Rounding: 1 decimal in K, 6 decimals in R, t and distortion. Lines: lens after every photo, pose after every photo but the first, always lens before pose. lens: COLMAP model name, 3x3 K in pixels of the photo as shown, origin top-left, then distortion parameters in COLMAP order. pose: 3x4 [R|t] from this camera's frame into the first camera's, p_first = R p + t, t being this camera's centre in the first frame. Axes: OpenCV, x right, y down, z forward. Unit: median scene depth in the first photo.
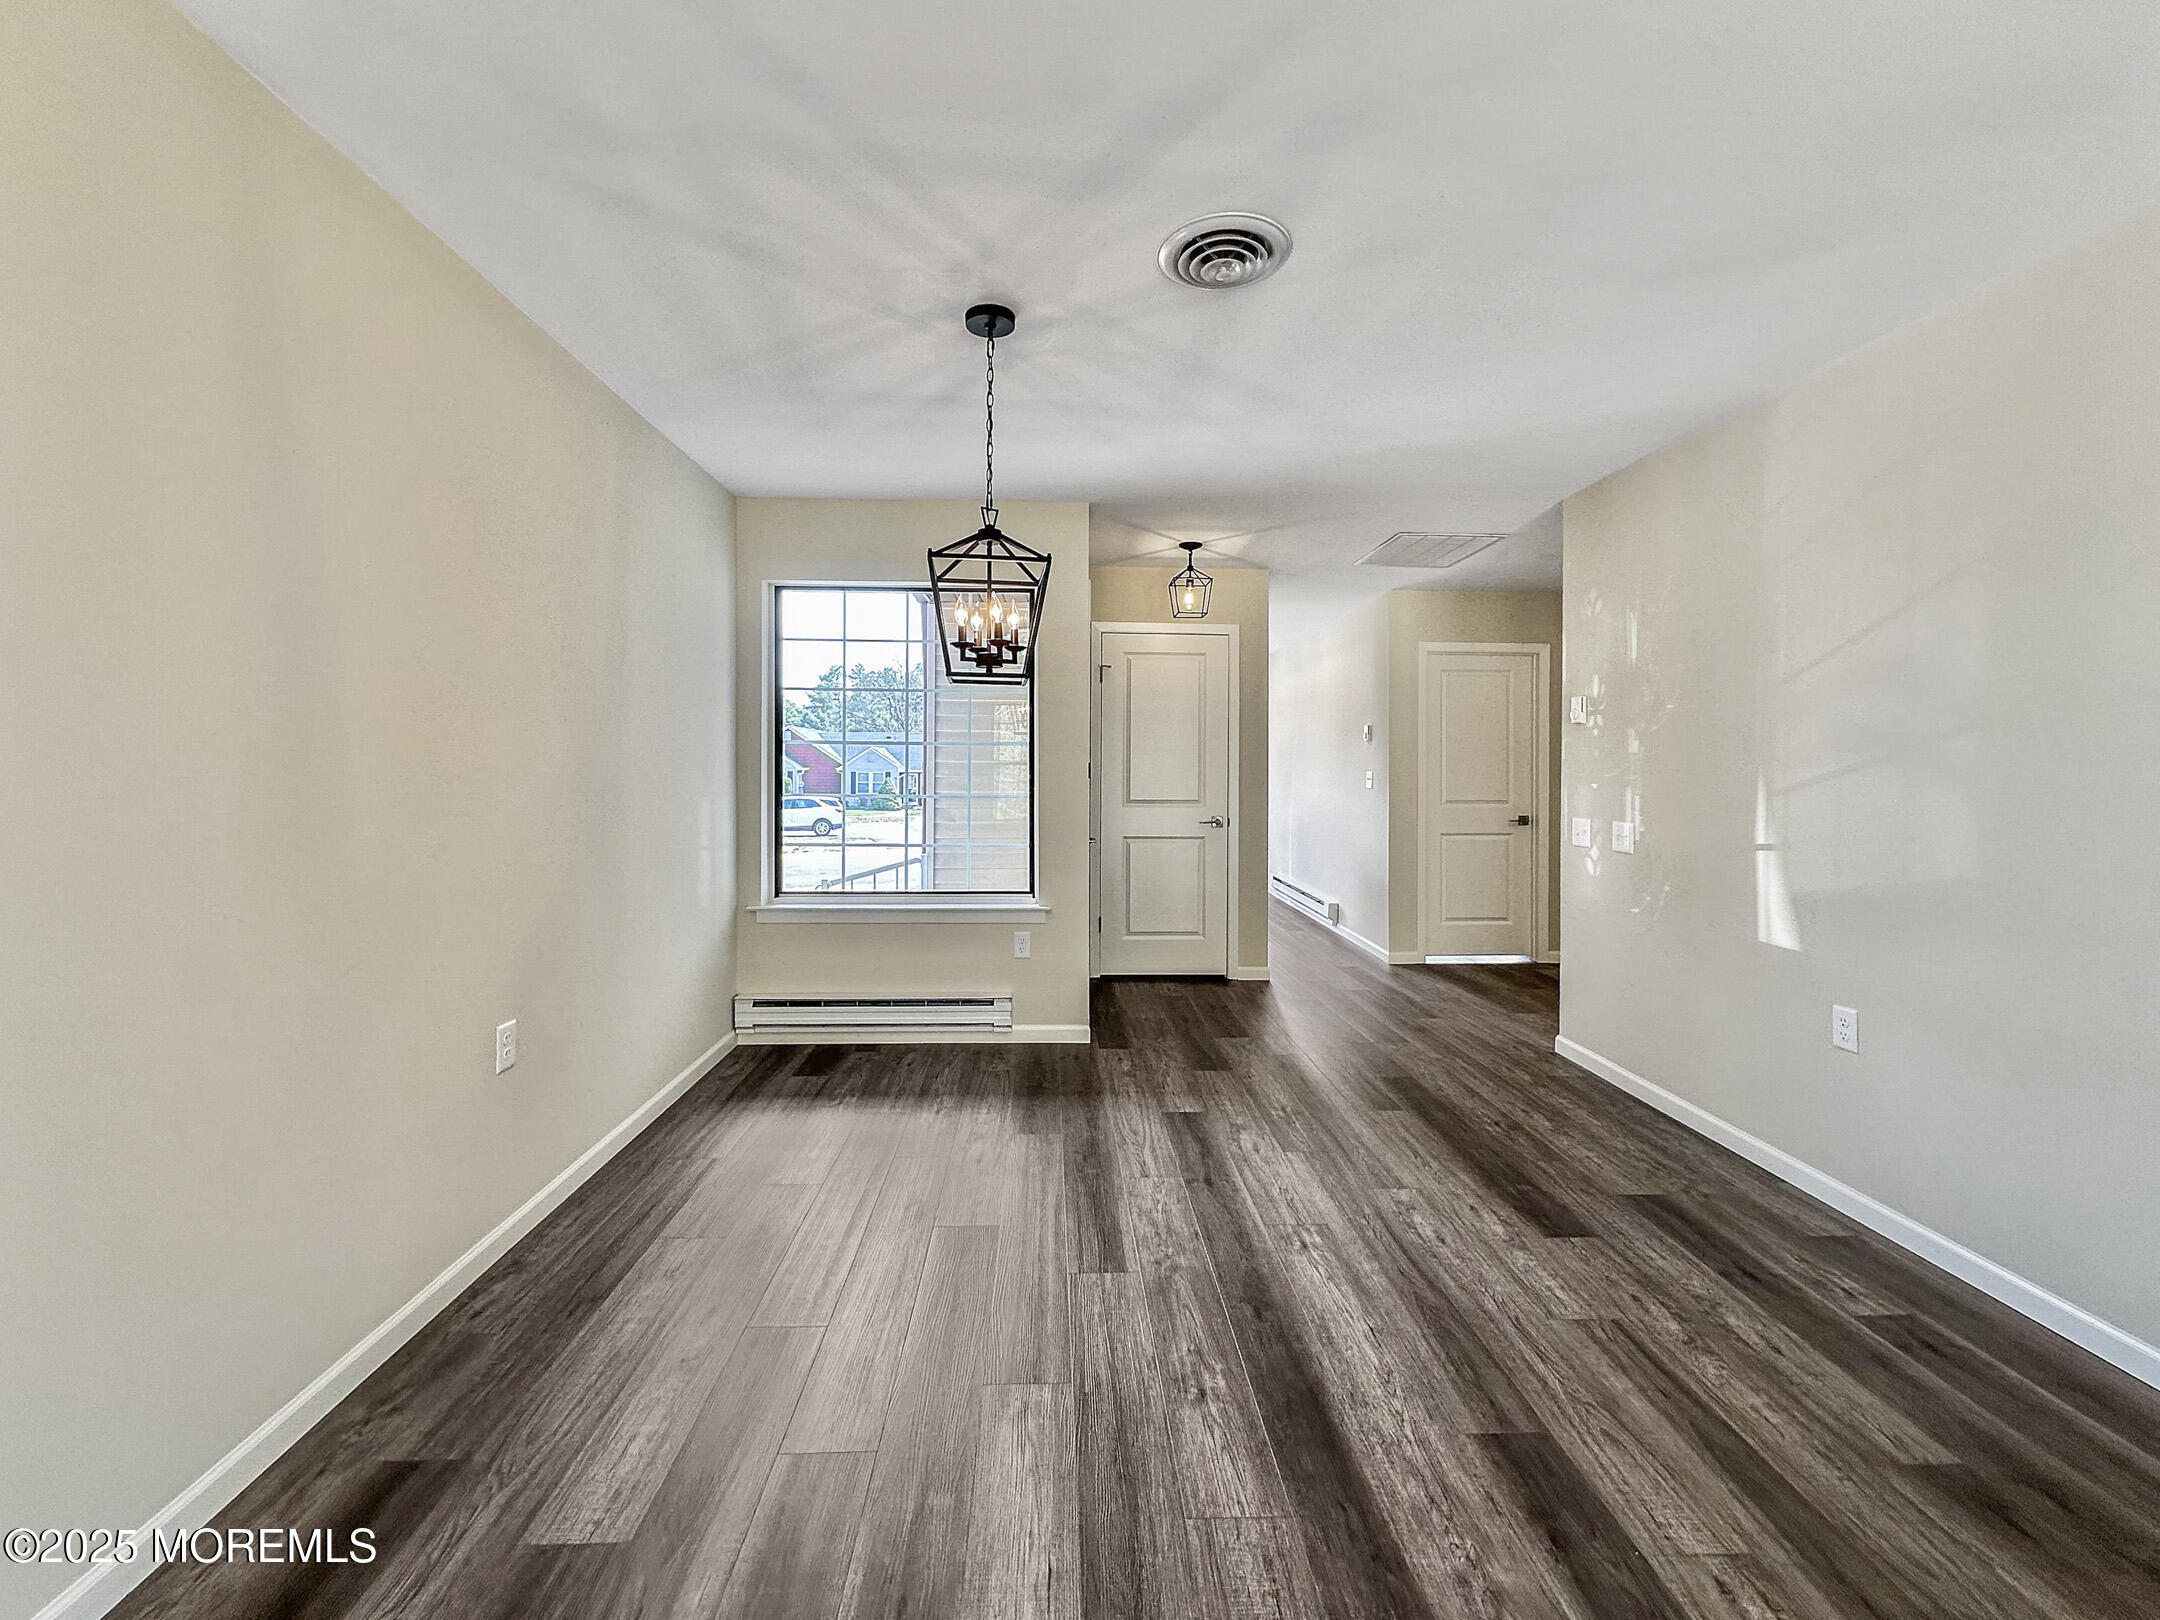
lens RADIAL K [[873.1, 0, 1080.5], [0, 873.1, 769.1], [0, 0, 1]] dist [-0.000716, 0.000001]
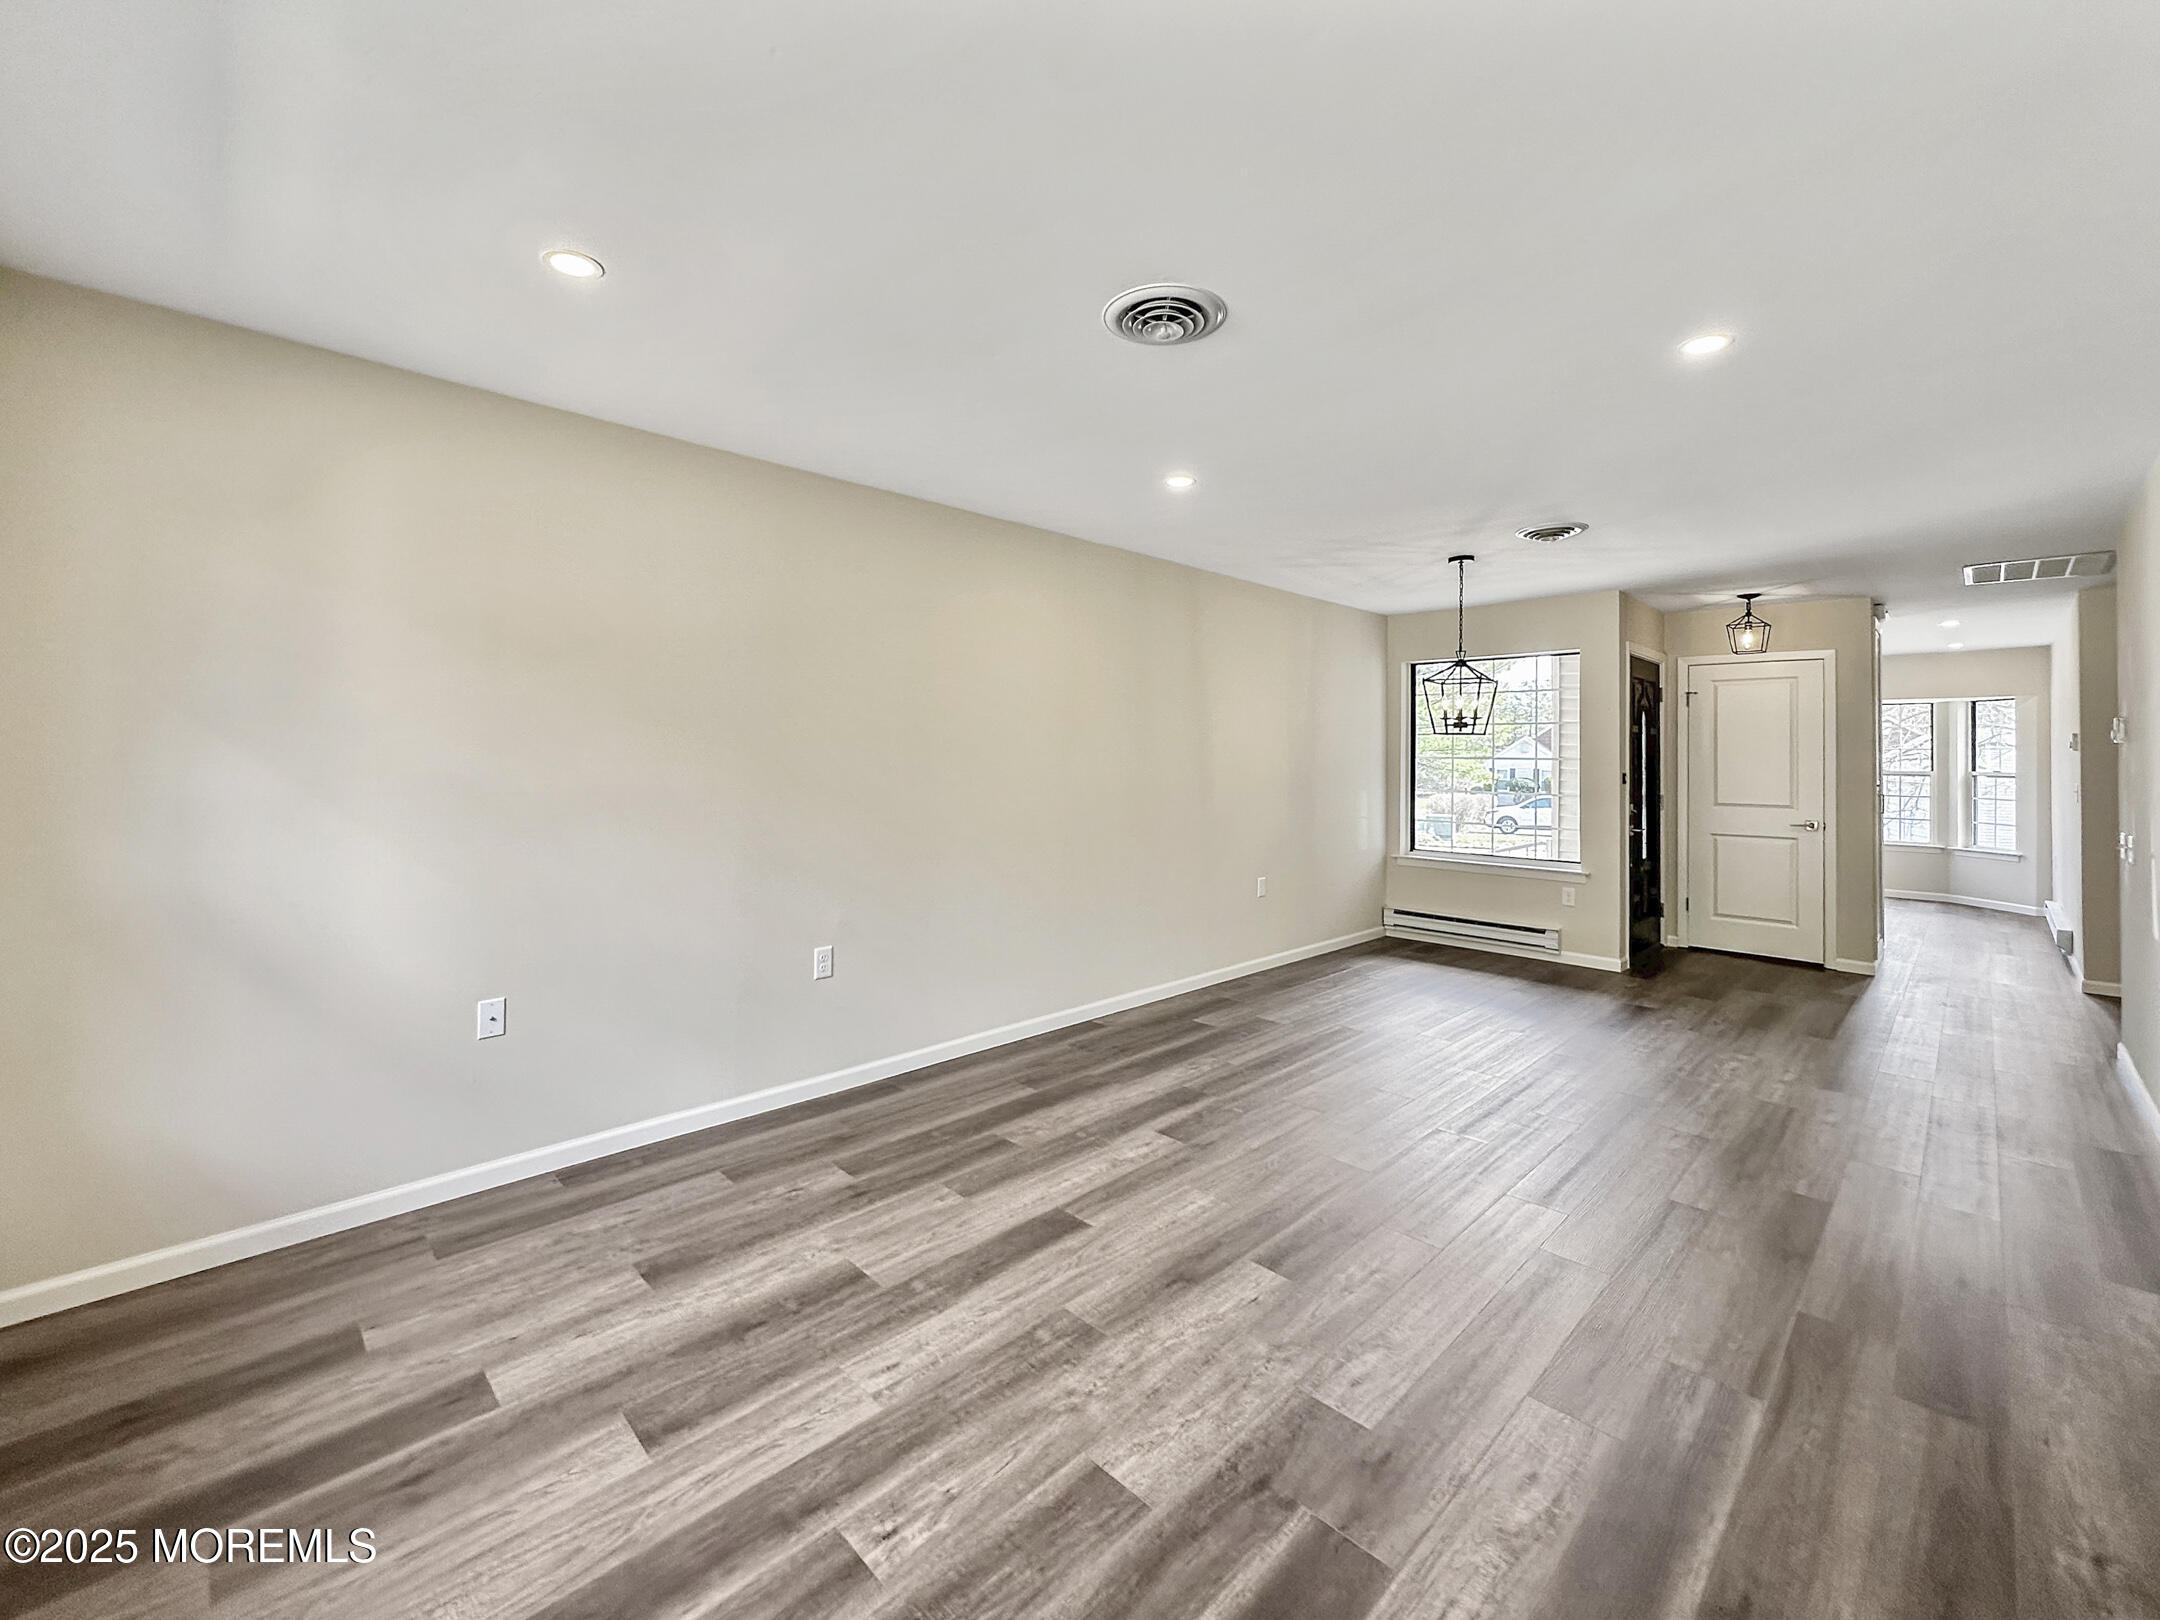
lens RADIAL K [[895.8, 0, 1082.3], [0, 895.8, 742.4], [0, 0, 1]] dist [-0.001812, 0.000133]
pose [[0.676443, -0.009916, -0.736428, 0.508320], [-0.008284, 0.999744, -0.021072, -0.019866], [0.736449, 0.020355, 0.676187, -0.644509]]
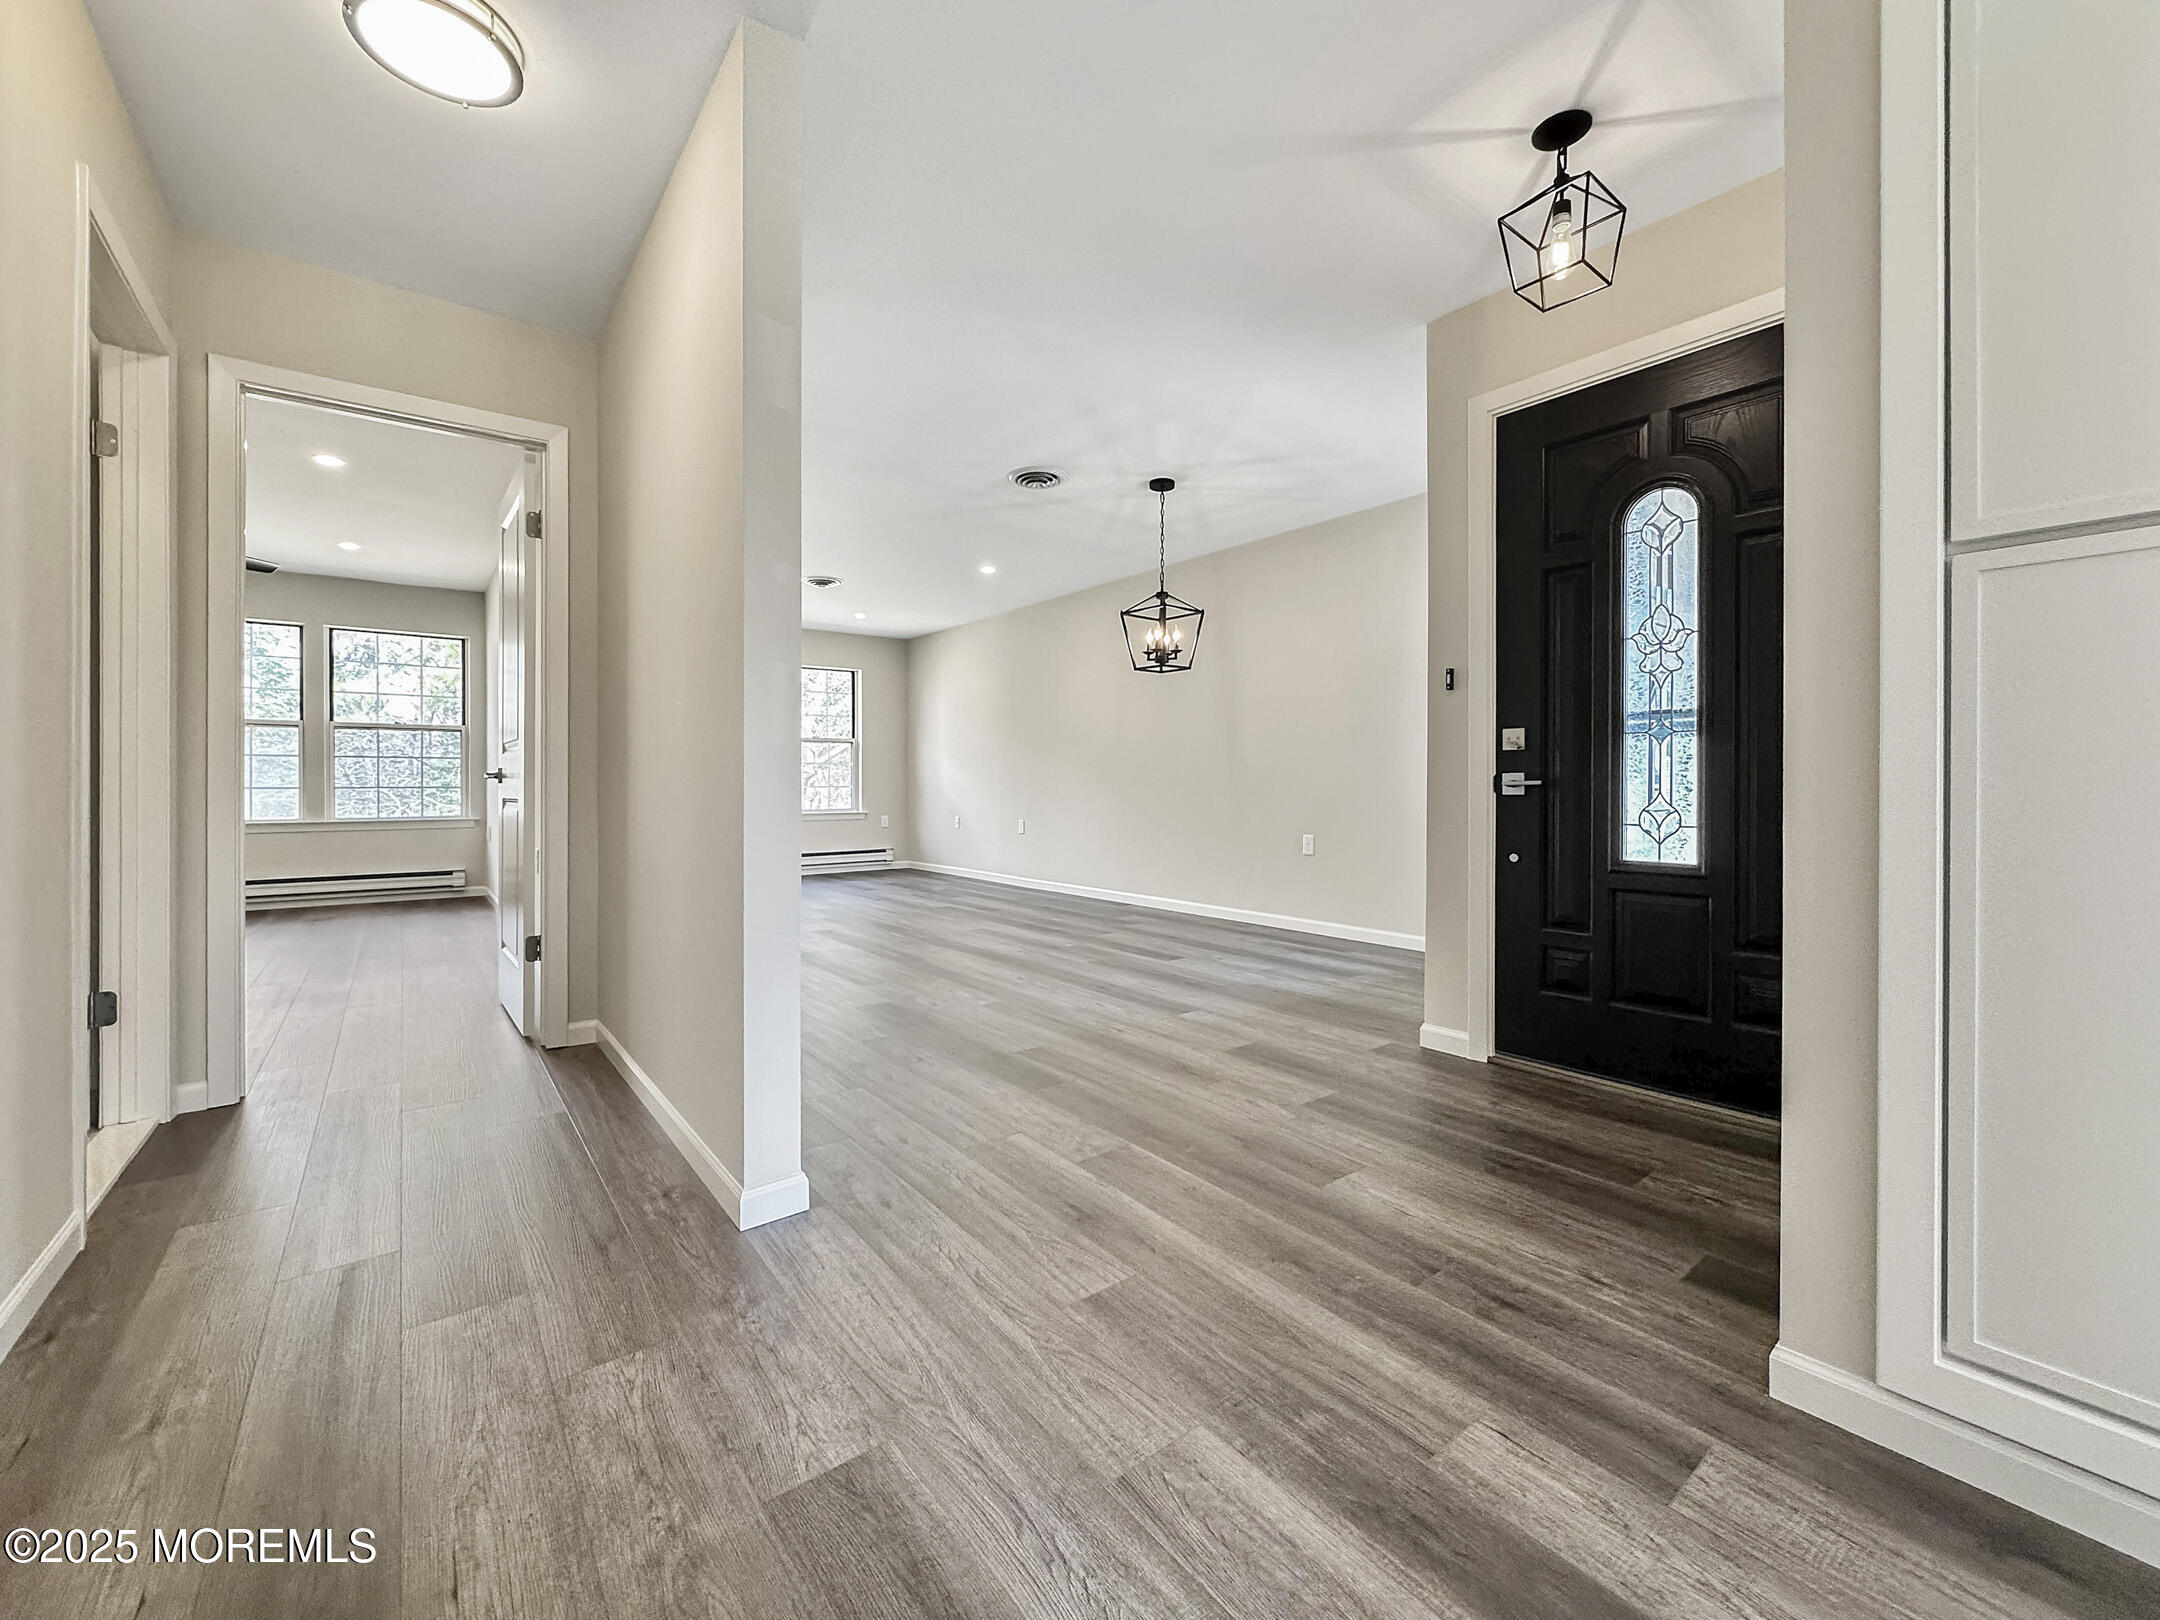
lens RADIAL K [[869.1, 0, 1068.9], [0, 869.1, 788.4], [0, 0, 1]] dist [0.000279, 0.000020]
pose [[-0.815163, -0.003751, -0.579220, 0.713530], [-0.006236, 0.999978, 0.002301, 0.096965], [0.579198, 0.005488, -0.815168, 1.484153]]
